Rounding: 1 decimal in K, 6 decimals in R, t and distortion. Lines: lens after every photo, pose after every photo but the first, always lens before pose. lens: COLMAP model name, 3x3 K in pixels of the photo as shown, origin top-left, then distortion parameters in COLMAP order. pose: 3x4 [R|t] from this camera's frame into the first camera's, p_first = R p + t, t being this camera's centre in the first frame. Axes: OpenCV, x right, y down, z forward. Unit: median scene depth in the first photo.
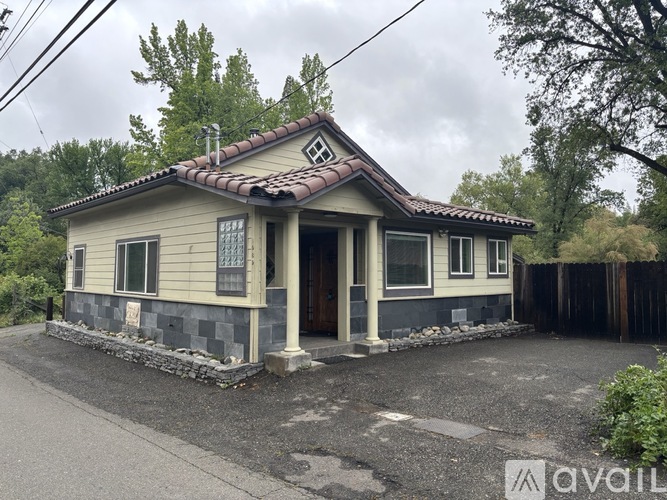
lens RADIAL K [[504.2, 0, 327.0], [0, 504.2, 248.7], [0, 0, 1]] dist [0.026538, -0.022805]
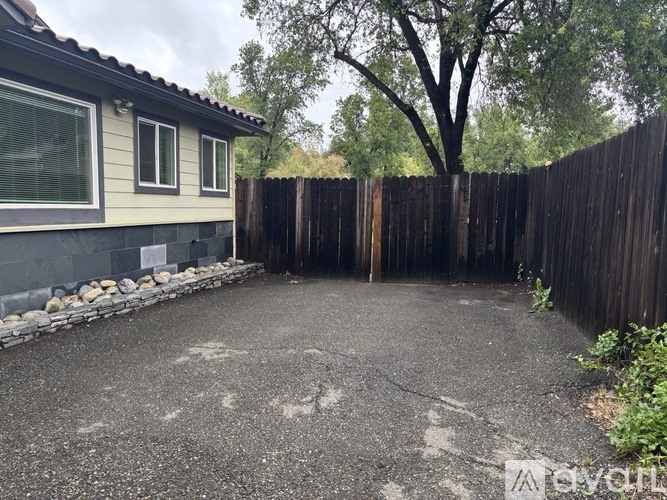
lens RADIAL K [[504.2, 0, 328.5], [0, 504.2, 250.0], [0, 0, 1]] dist [0.026538, -0.022805]
pose [[0.840668, -0.033786, 0.540496, 0.109493], [-0.041163, 0.991178, 0.125981, 0.040166], [-0.539984, -0.128156, 0.831861, 0.383385]]
